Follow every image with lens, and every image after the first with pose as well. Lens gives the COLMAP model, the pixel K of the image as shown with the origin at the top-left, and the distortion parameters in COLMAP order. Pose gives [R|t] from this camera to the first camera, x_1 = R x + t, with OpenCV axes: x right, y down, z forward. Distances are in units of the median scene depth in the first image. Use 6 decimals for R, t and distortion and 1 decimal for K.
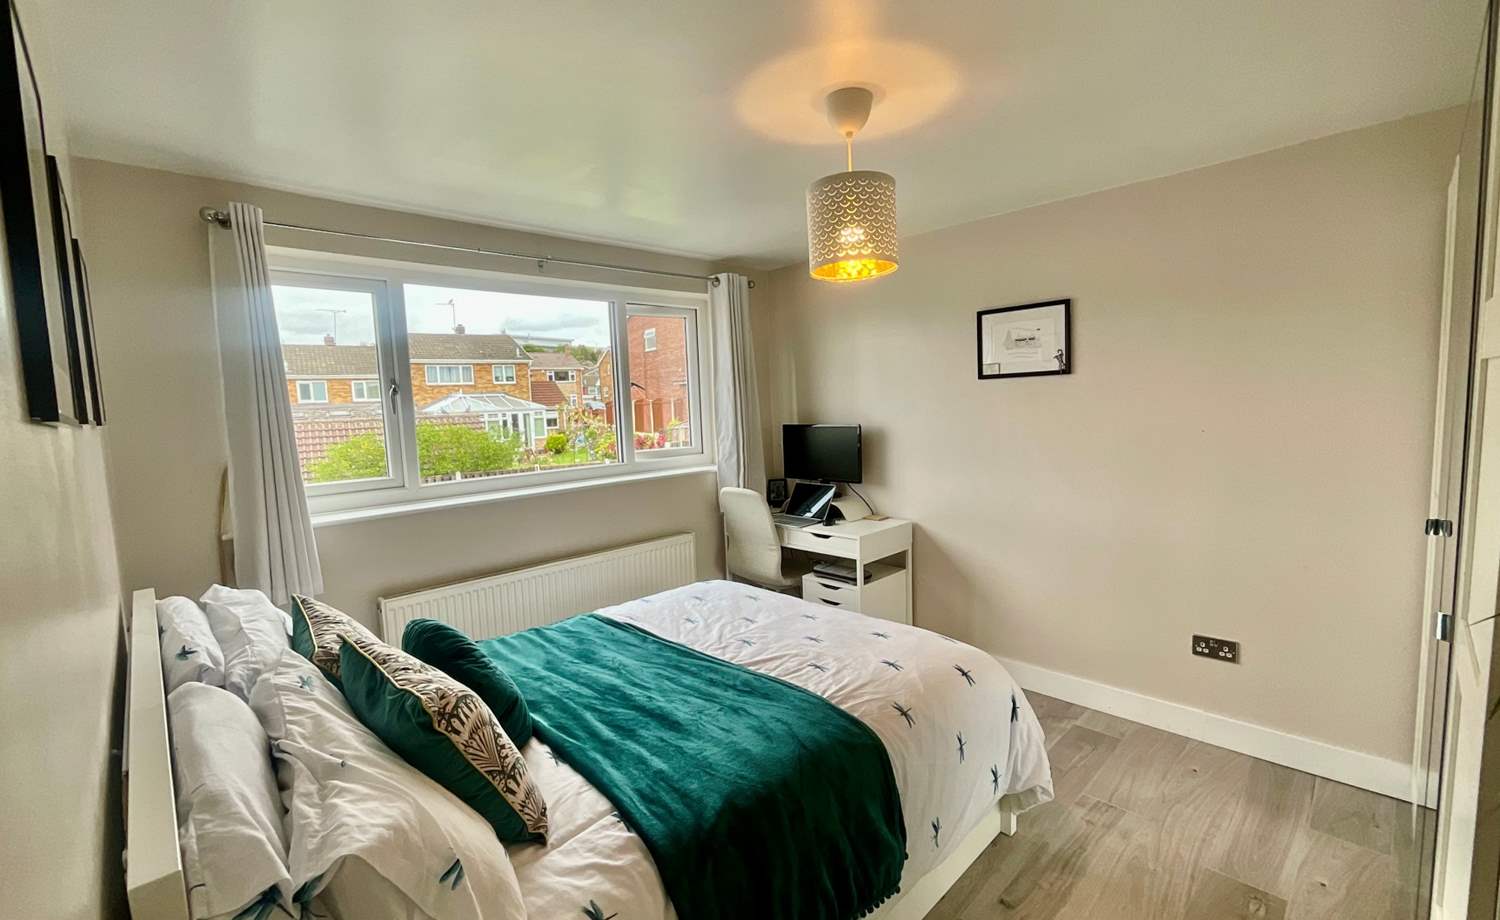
lens RADIAL K [[630.5, 0, 750.0], [0, 630.5, 460.0], [0, 0, 1]] dist [-0.000572, -0.000046]
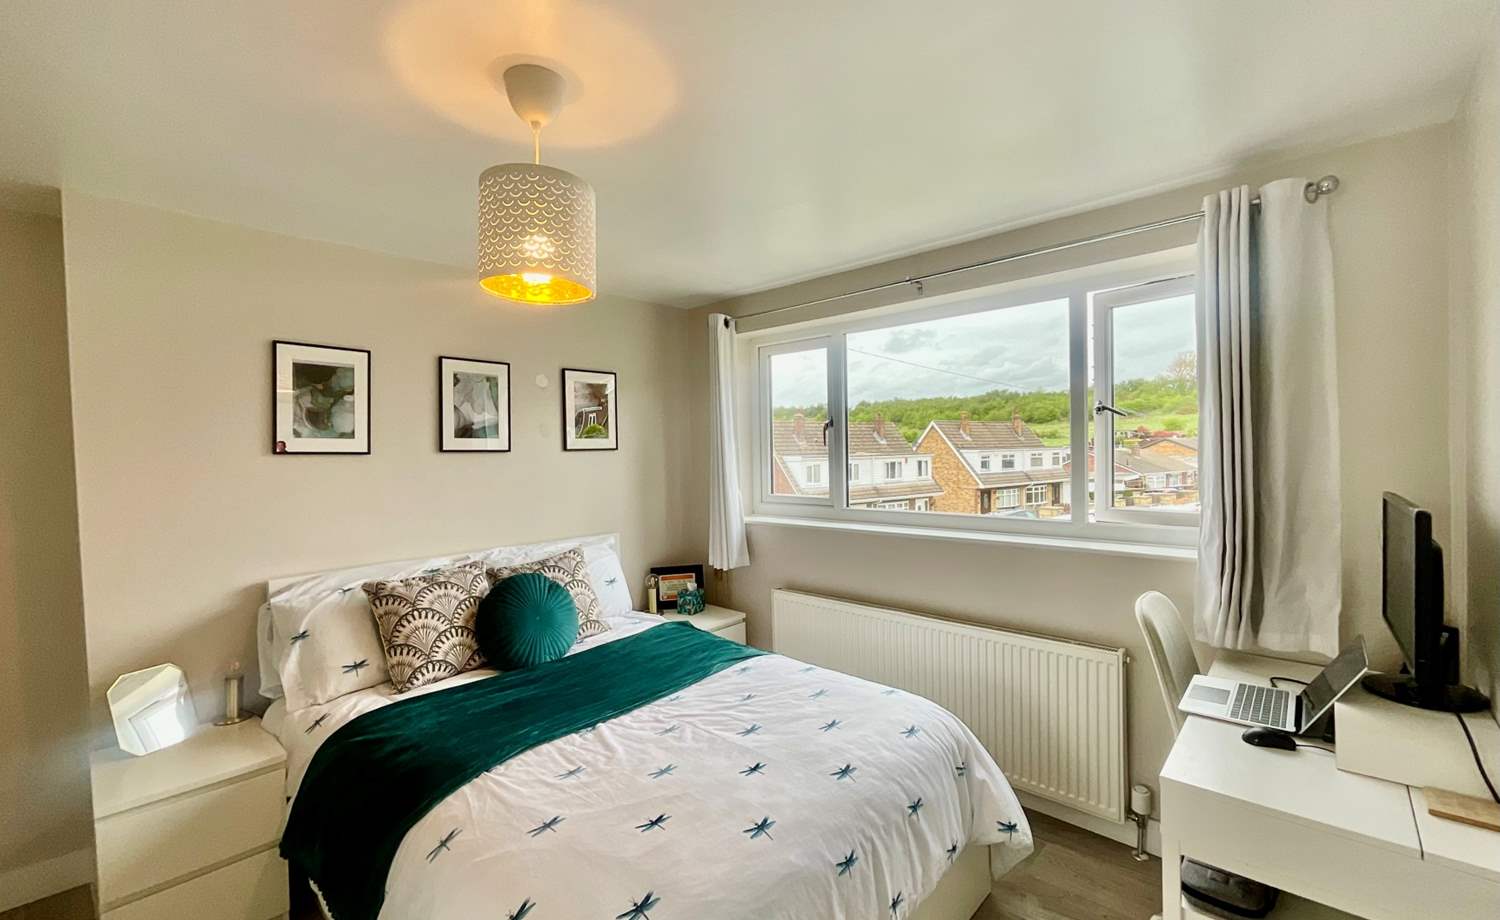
lens RADIAL K [[630.5, 0, 750.0], [0, 630.5, 460.0], [0, 0, 1]] dist [-0.000572, -0.000046]
pose [[0.055398, 0.050092, -0.997207, 0.615354], [-0.072440, 0.996310, 0.046022, -0.088576], [0.995833, 0.069688, 0.058822, 0.772530]]
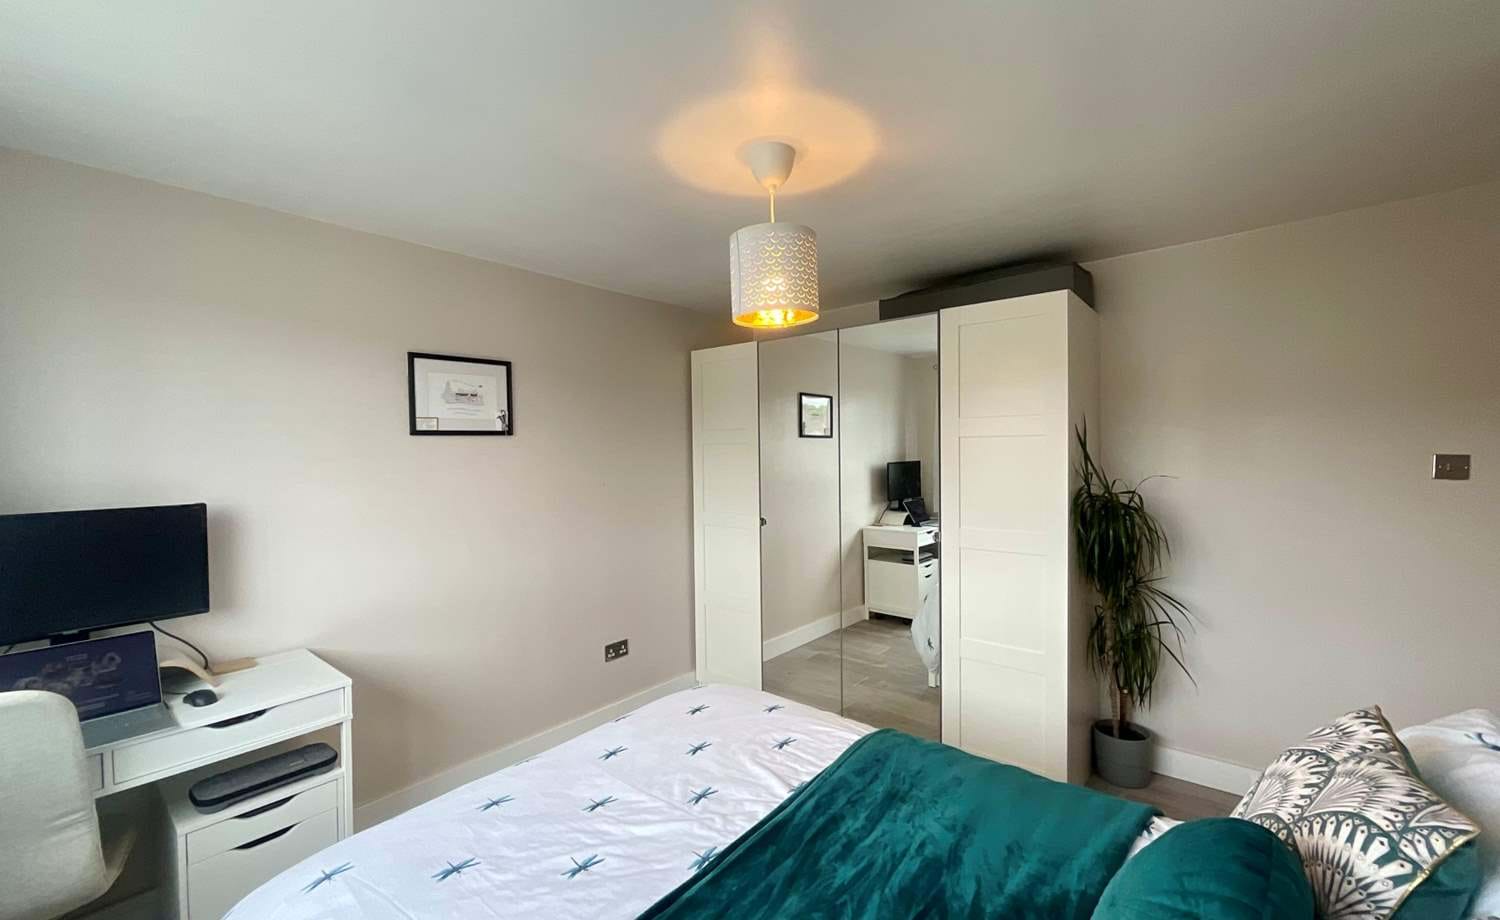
lens RADIAL K [[612.0, 0, 750.0], [0, 612.0, 460.0], [0, 0, 1]] dist [0.001089, 0.000158]
pose [[-0.098132, 0.020436, 0.994964, -0.508487], [0.108923, 0.994003, -0.009673, -0.046468], [-0.989195, 0.107425, -0.099770, 0.728999]]
